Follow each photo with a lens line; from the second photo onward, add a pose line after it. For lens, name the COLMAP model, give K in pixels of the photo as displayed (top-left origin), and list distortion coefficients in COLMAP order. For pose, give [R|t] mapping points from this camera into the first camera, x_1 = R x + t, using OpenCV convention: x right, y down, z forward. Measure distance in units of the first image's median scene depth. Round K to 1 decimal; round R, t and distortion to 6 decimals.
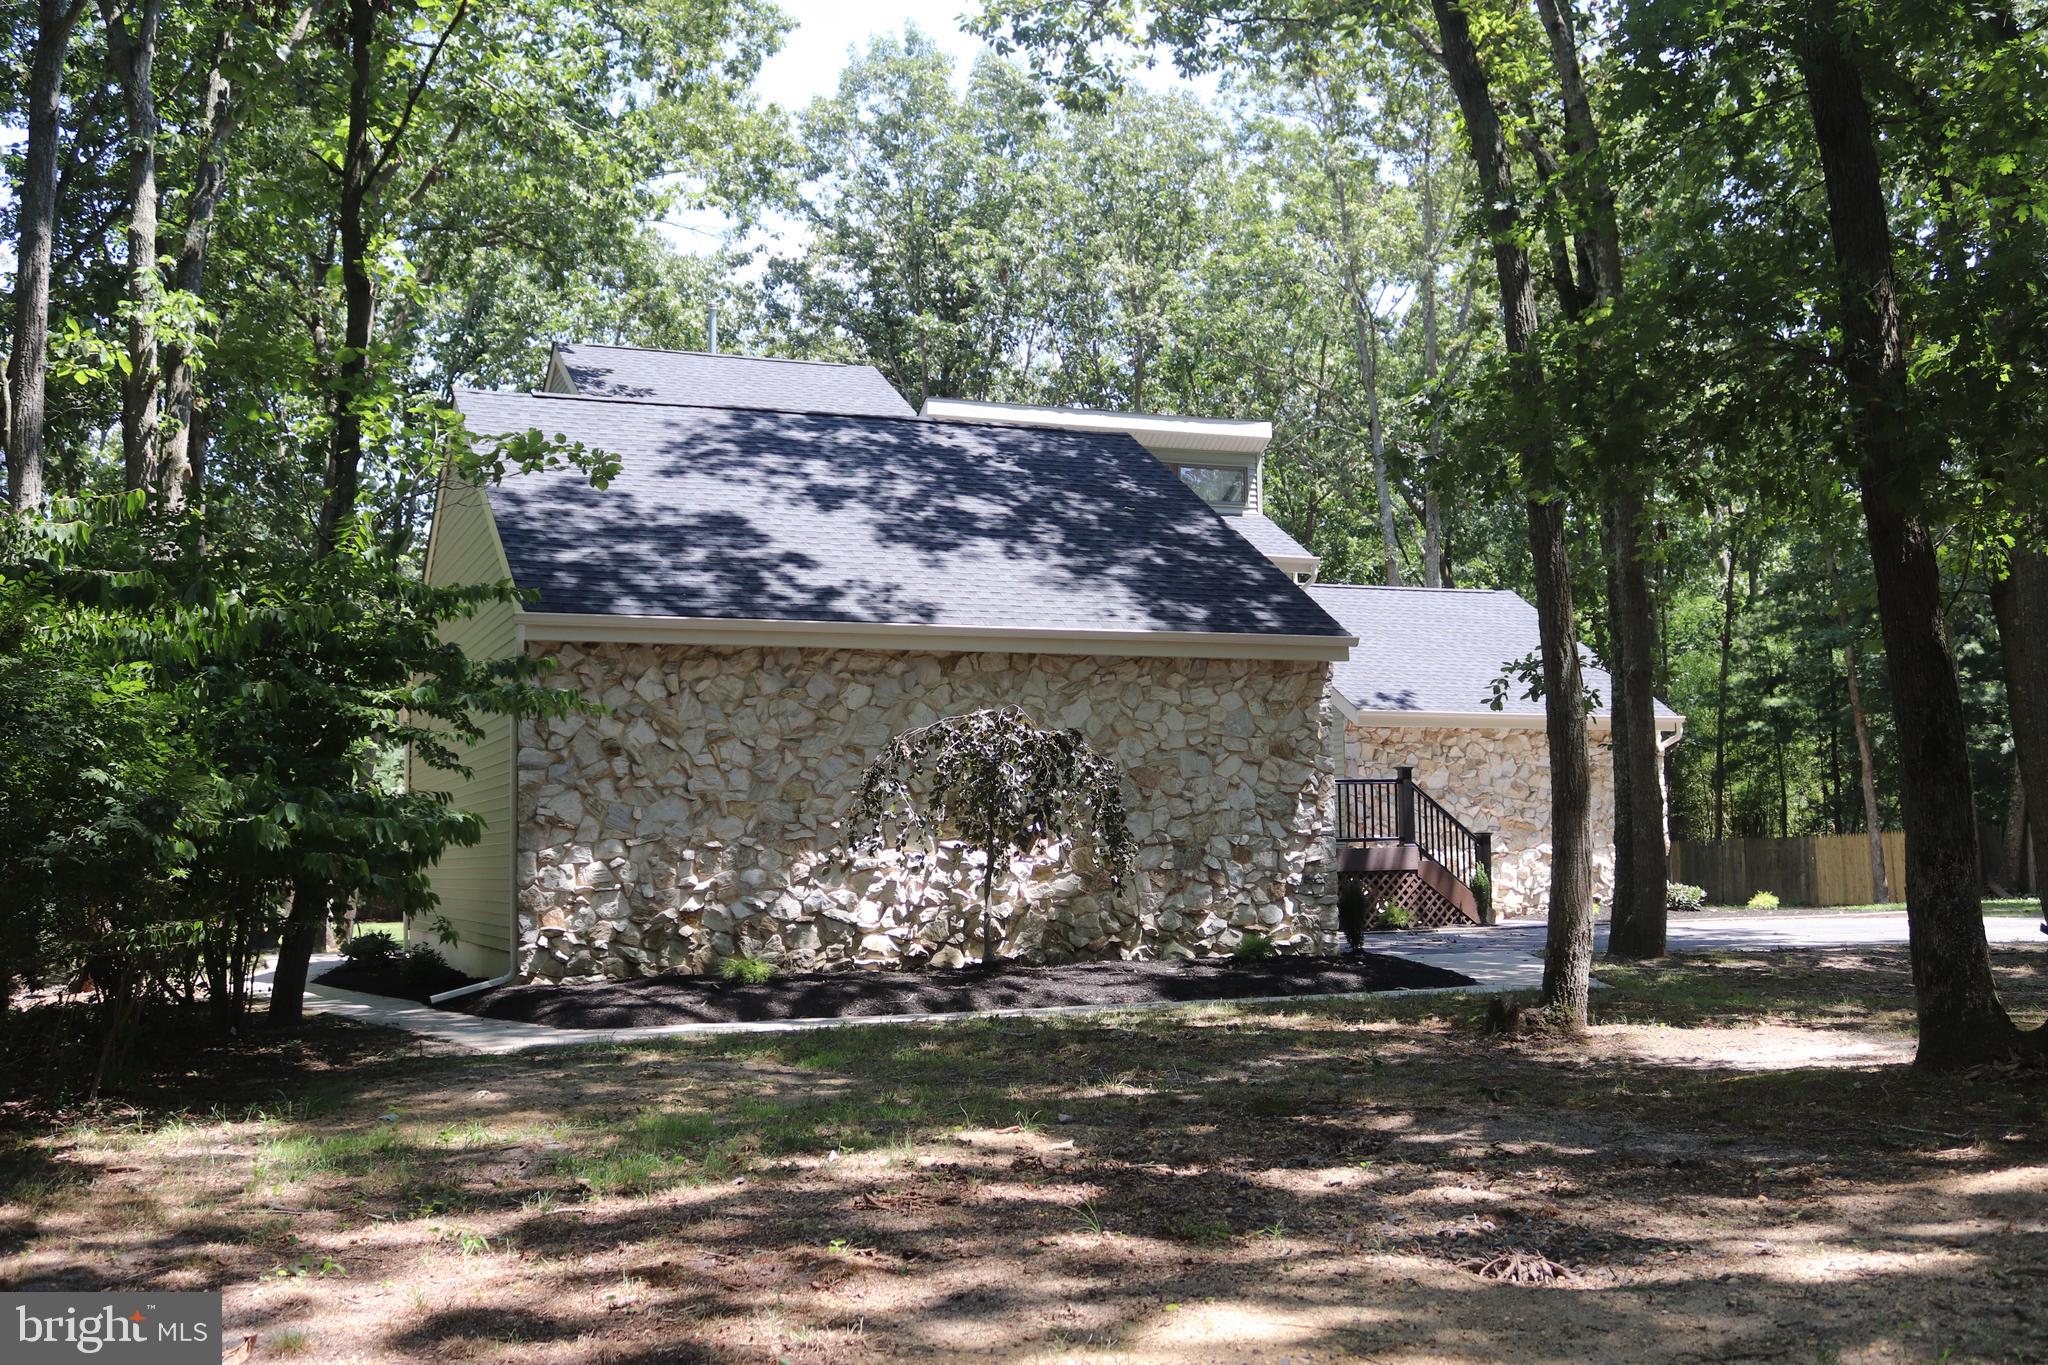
lens RADIAL K [[2170.3, 0, 1022.9], [0, 2170.3, 679.4], [0, 0, 1]] dist [-0.089162, 0.000000]
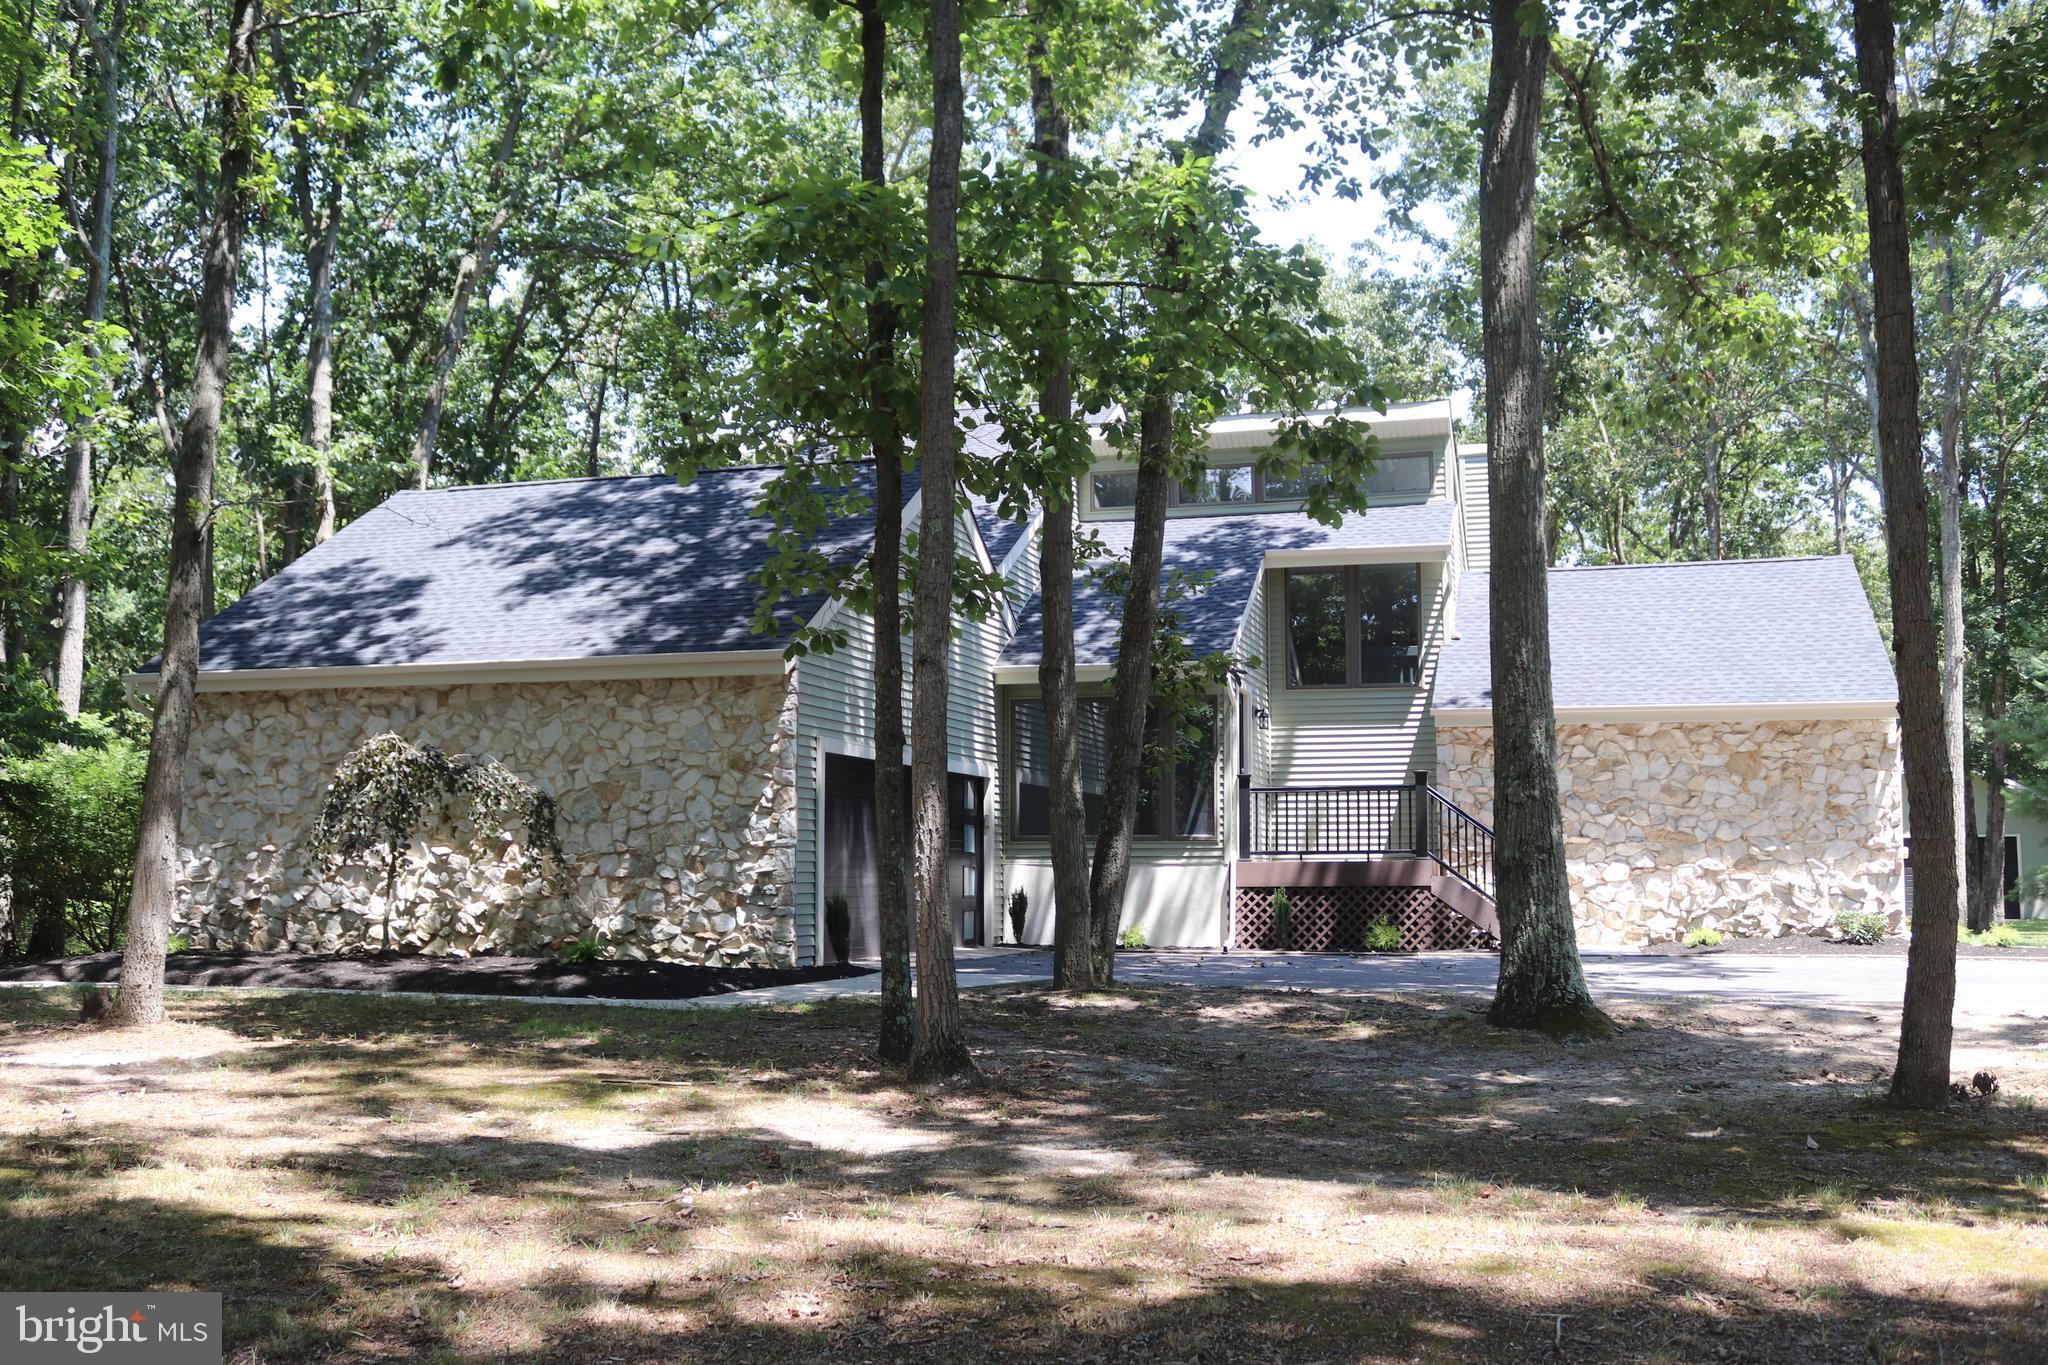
lens RADIAL K [[1966.4, 0, 1024.3], [0, 1966.4, 676.9], [0, 0, 1]] dist [-0.062126, 0.000000]
pose [[0.747603, -0.046183, -0.662538, 0.887850], [0.041344, 0.998881, -0.022976, 0.019555], [0.662857, -0.010215, 0.748676, 0.415015]]
